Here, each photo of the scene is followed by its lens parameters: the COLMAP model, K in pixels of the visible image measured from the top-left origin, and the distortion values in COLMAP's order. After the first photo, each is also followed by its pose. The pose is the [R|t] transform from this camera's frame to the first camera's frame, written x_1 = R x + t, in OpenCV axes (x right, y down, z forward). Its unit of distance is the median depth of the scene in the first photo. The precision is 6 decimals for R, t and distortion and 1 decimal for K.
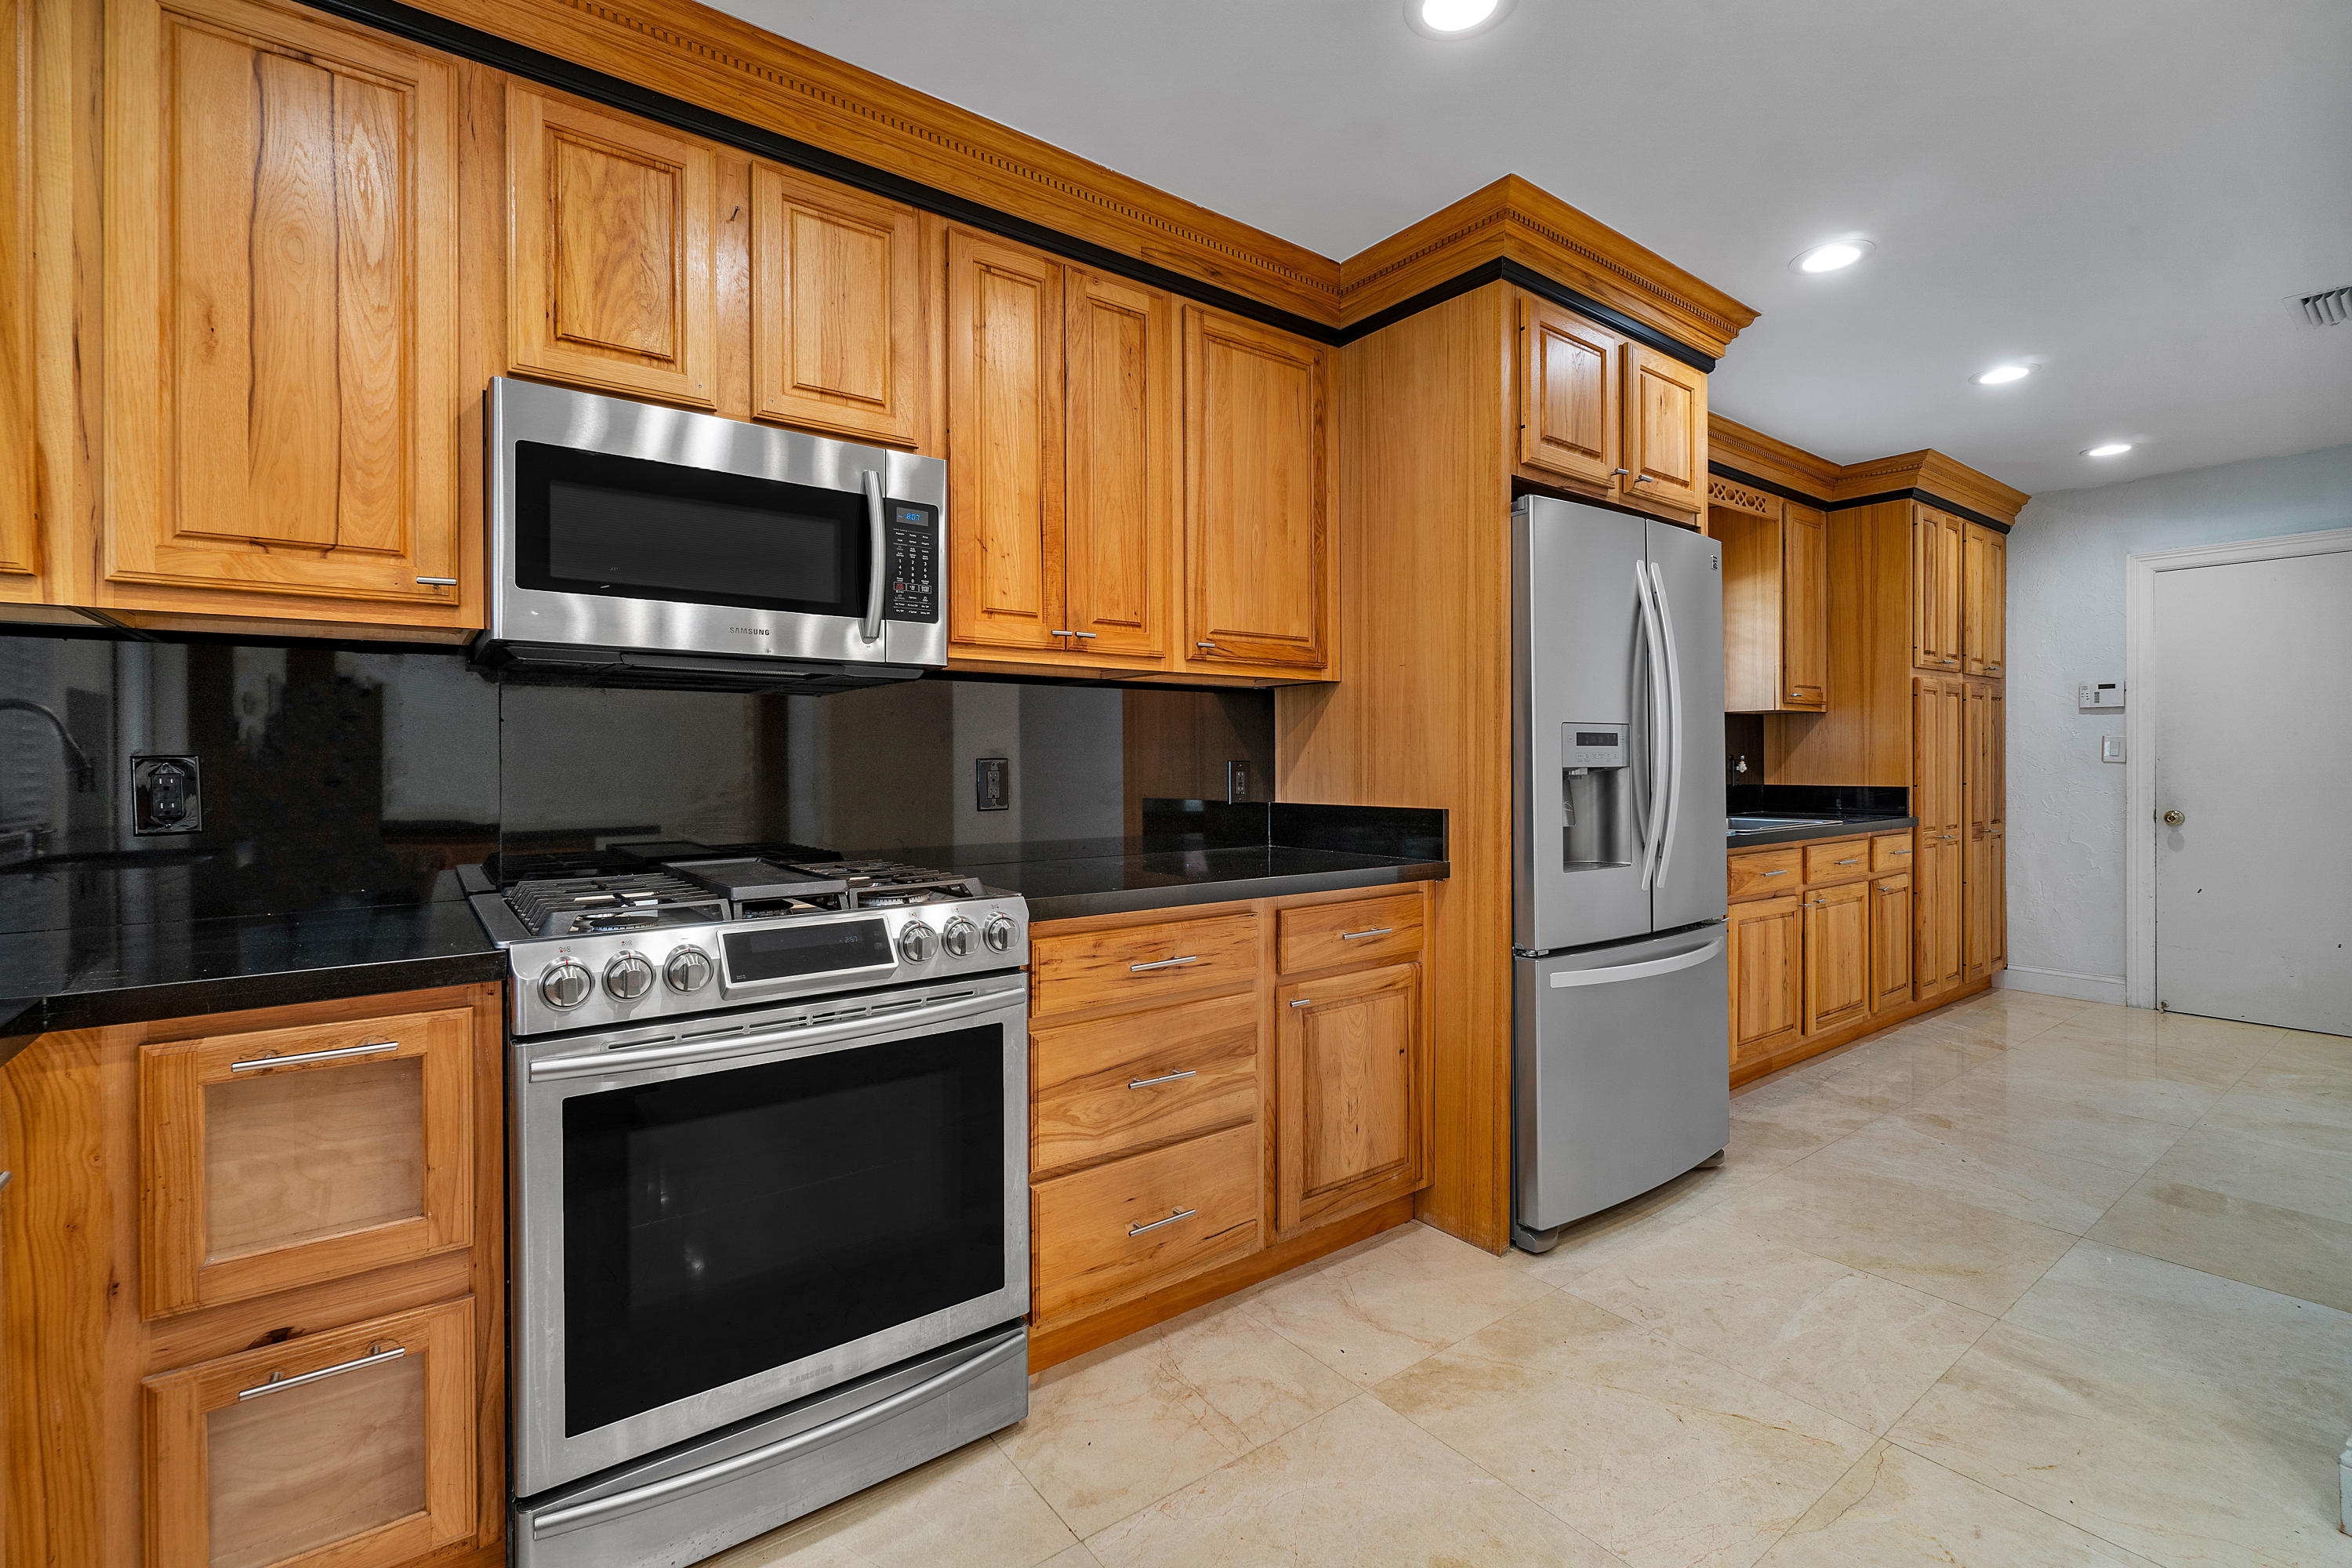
lens RADIAL K [[1022.0, 0, 1166.5], [0, 1022.0, 773.6], [0, 0, 1]] dist [-0.003592, 0.001413]
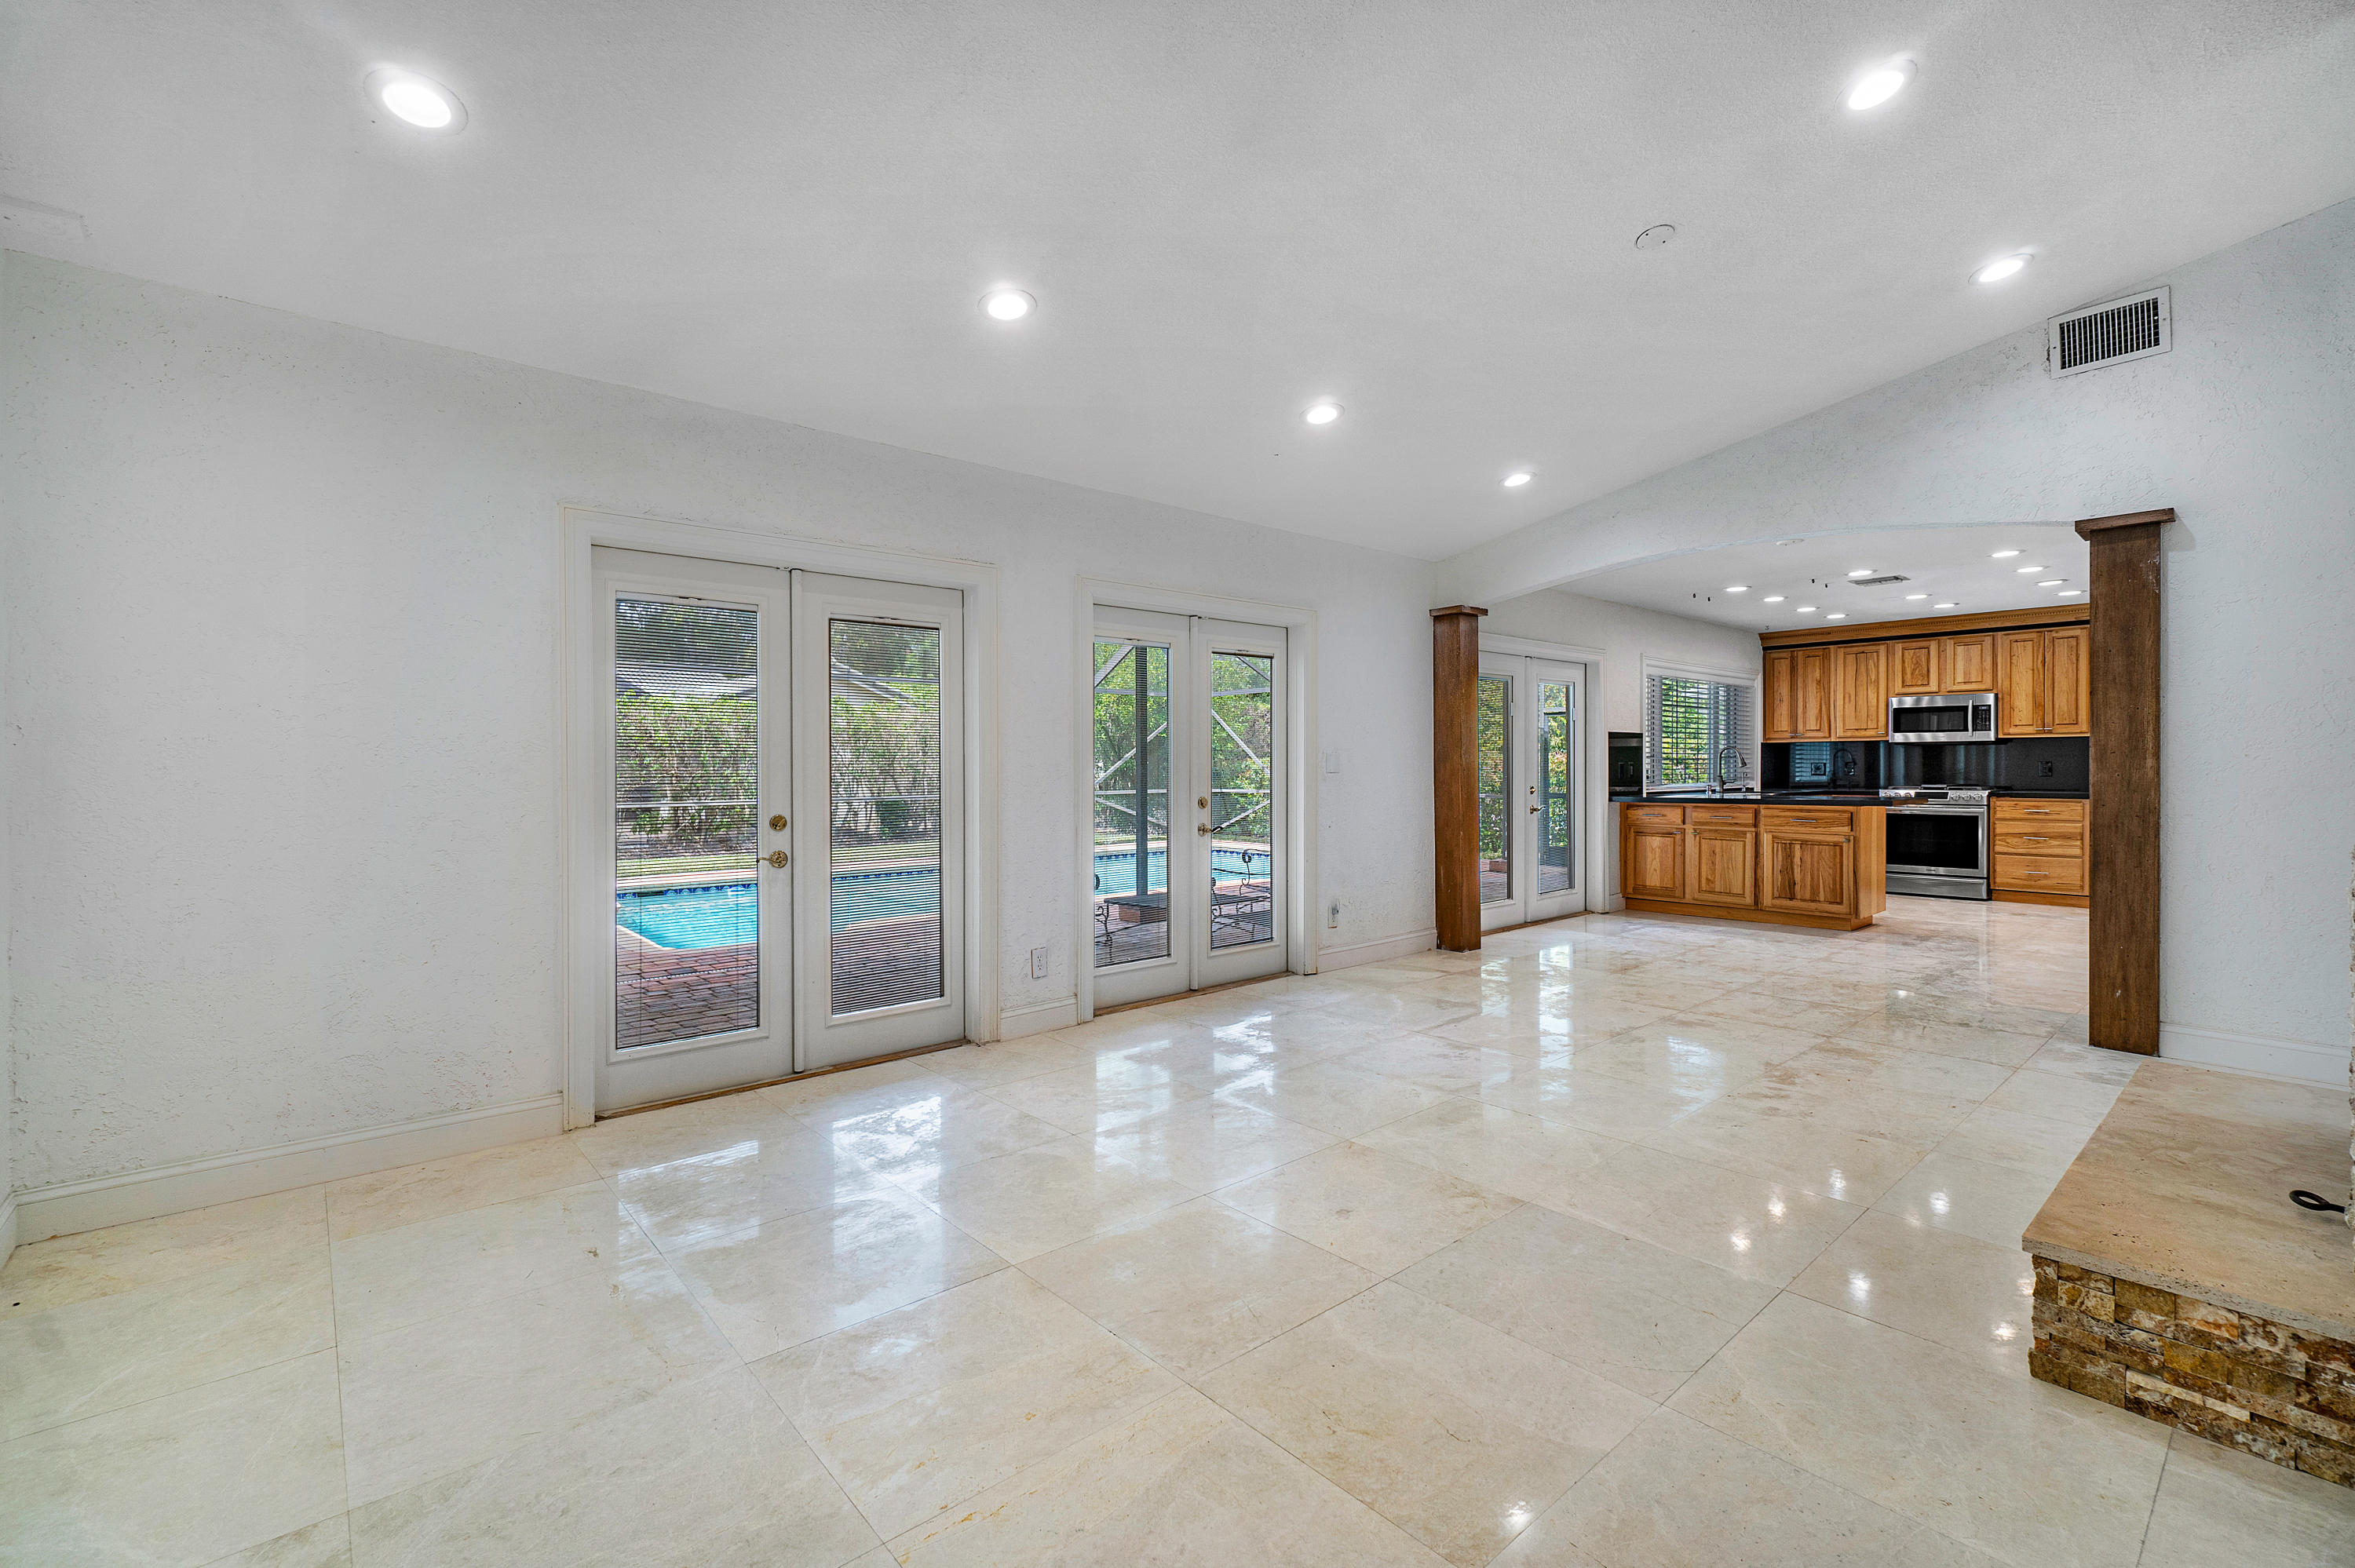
lens RADIAL K [[1023.1, 0, 1153.1], [0, 1023.1, 760.1], [0, 0, 1]] dist [-0.003592, 0.001413]
pose [[0.078490, 0.003513, -0.996909, 3.989046], [-0.004934, 0.999983, 0.003135, -0.018682], [0.996903, 0.004673, 0.078506, -3.024004]]
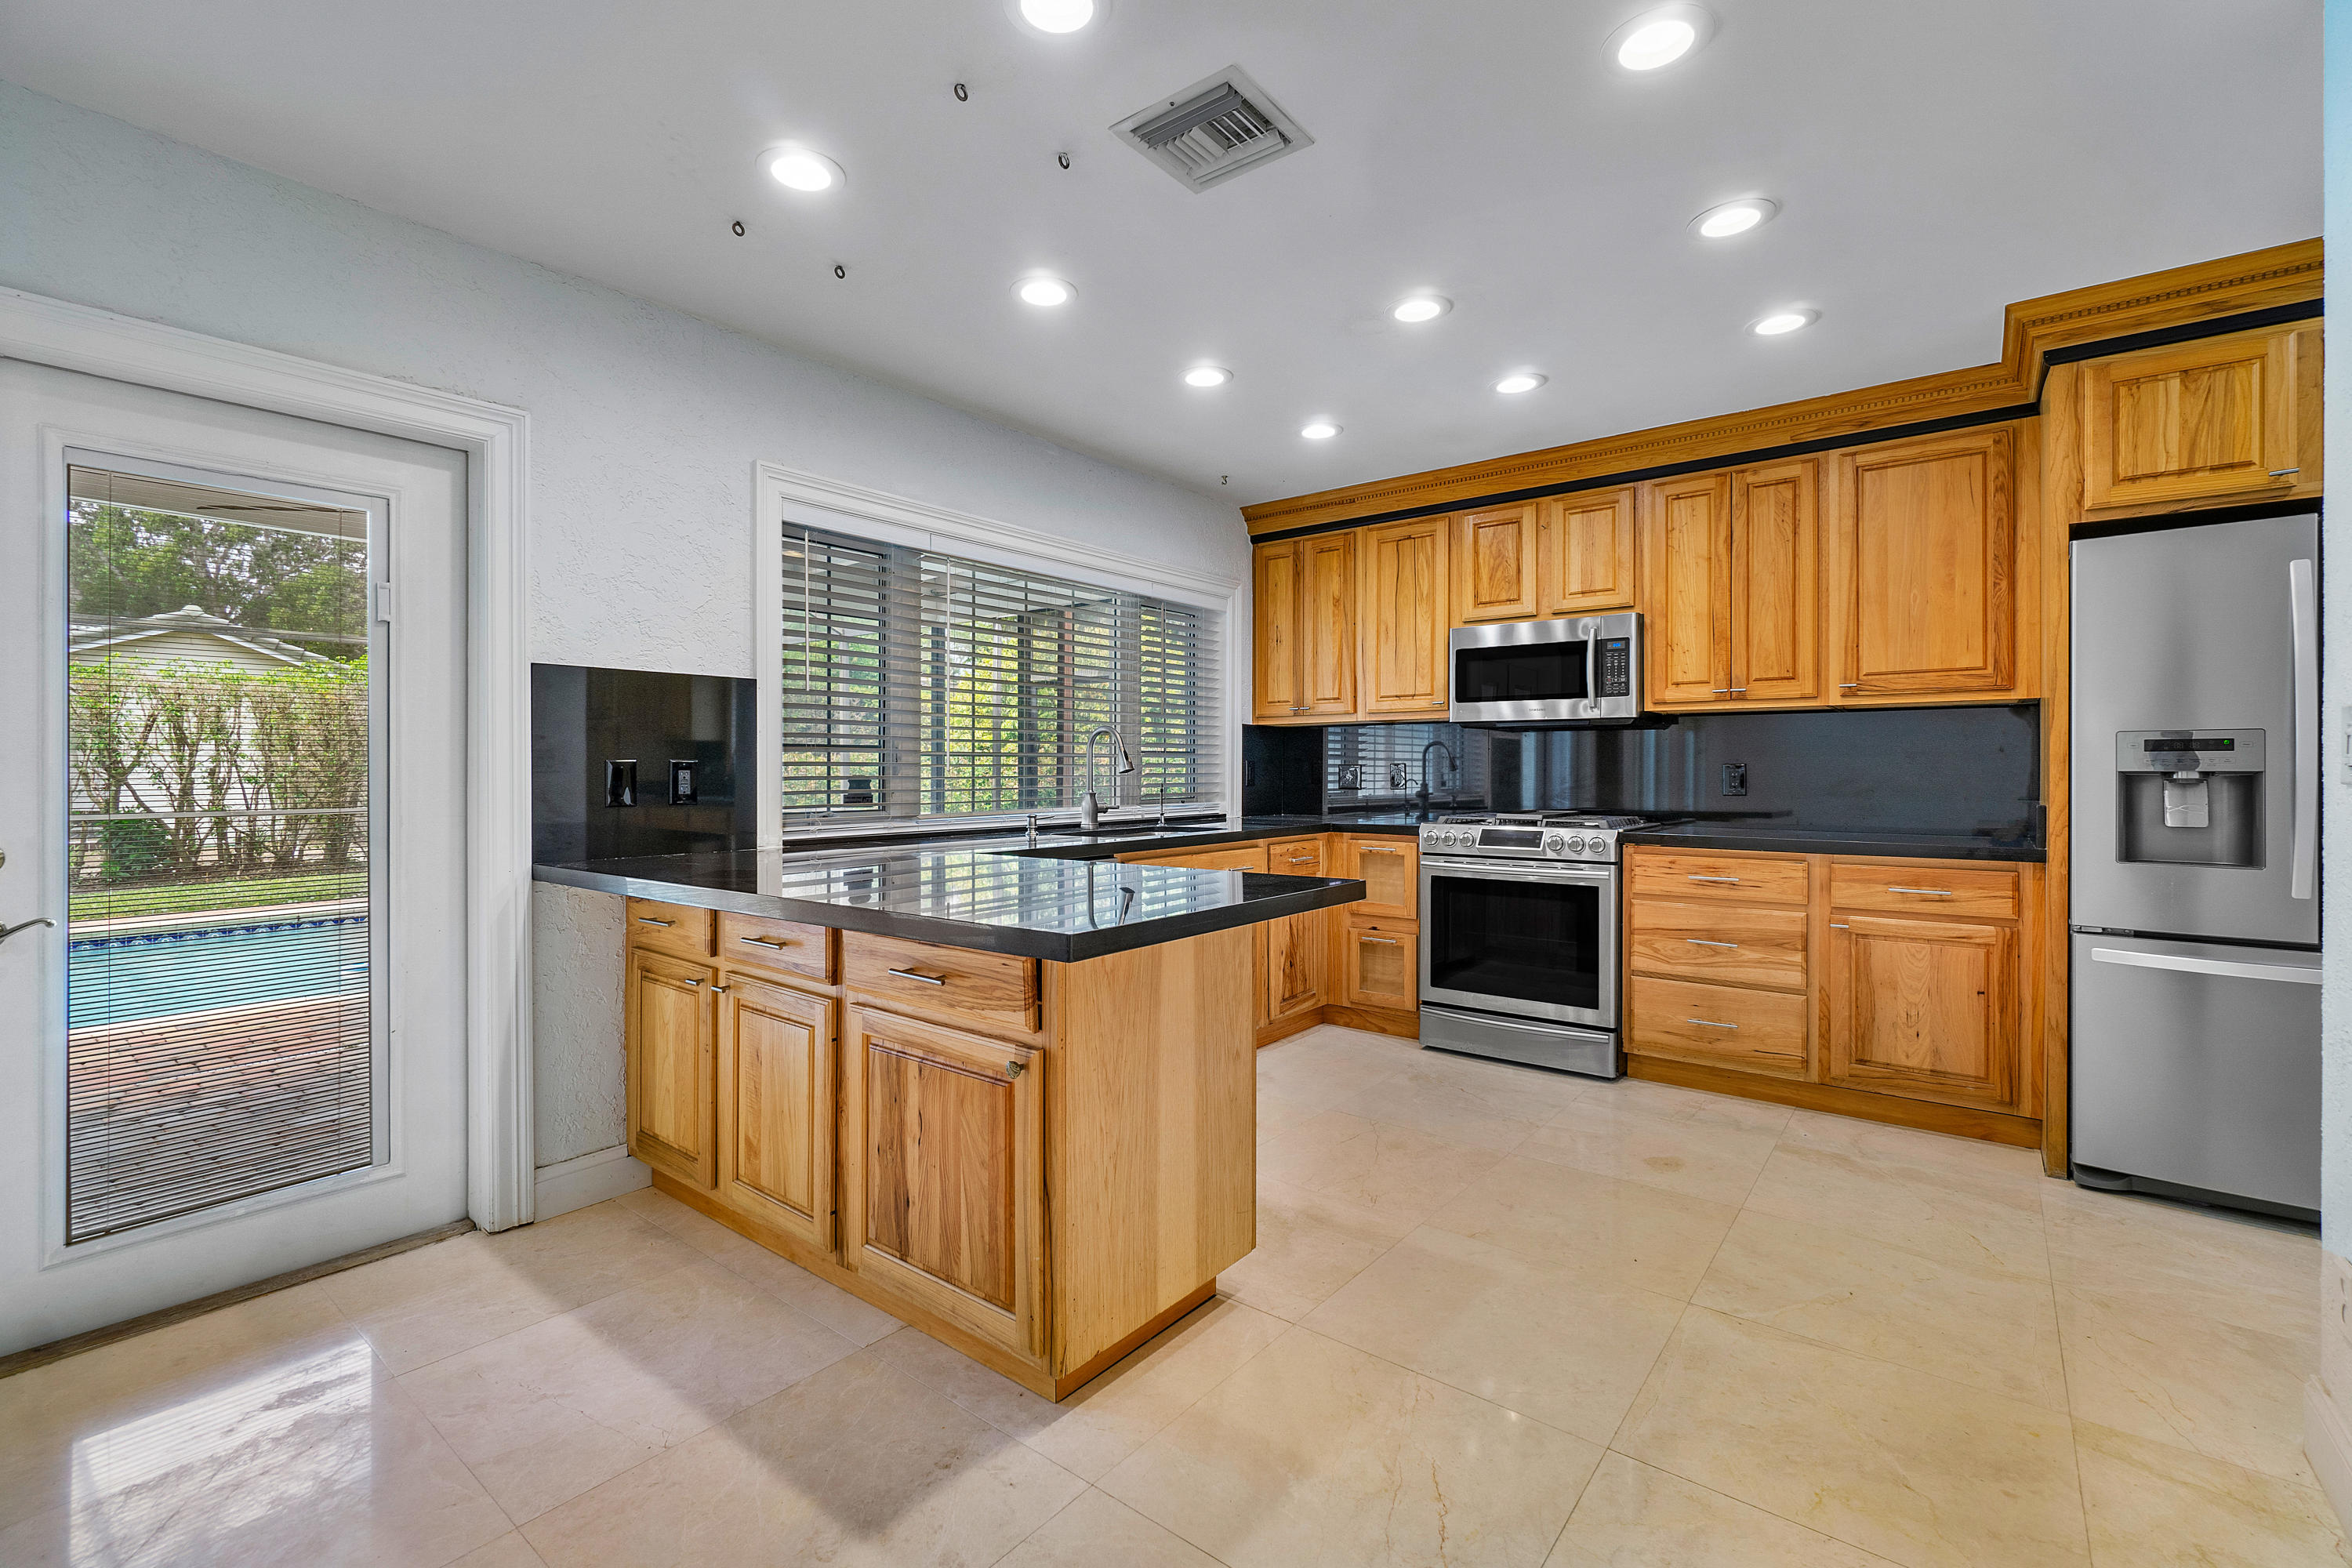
lens RADIAL K [[1022.0, 0, 1163.9], [0, 1022.0, 762.6], [0, 0, 1]] dist [-0.003592, 0.001413]
pose [[0.265456, 0.001166, -0.964122, 1.496899], [-0.008878, 0.999960, -0.001235, -0.006854], [0.964082, 0.008887, 0.265456, -0.412289]]
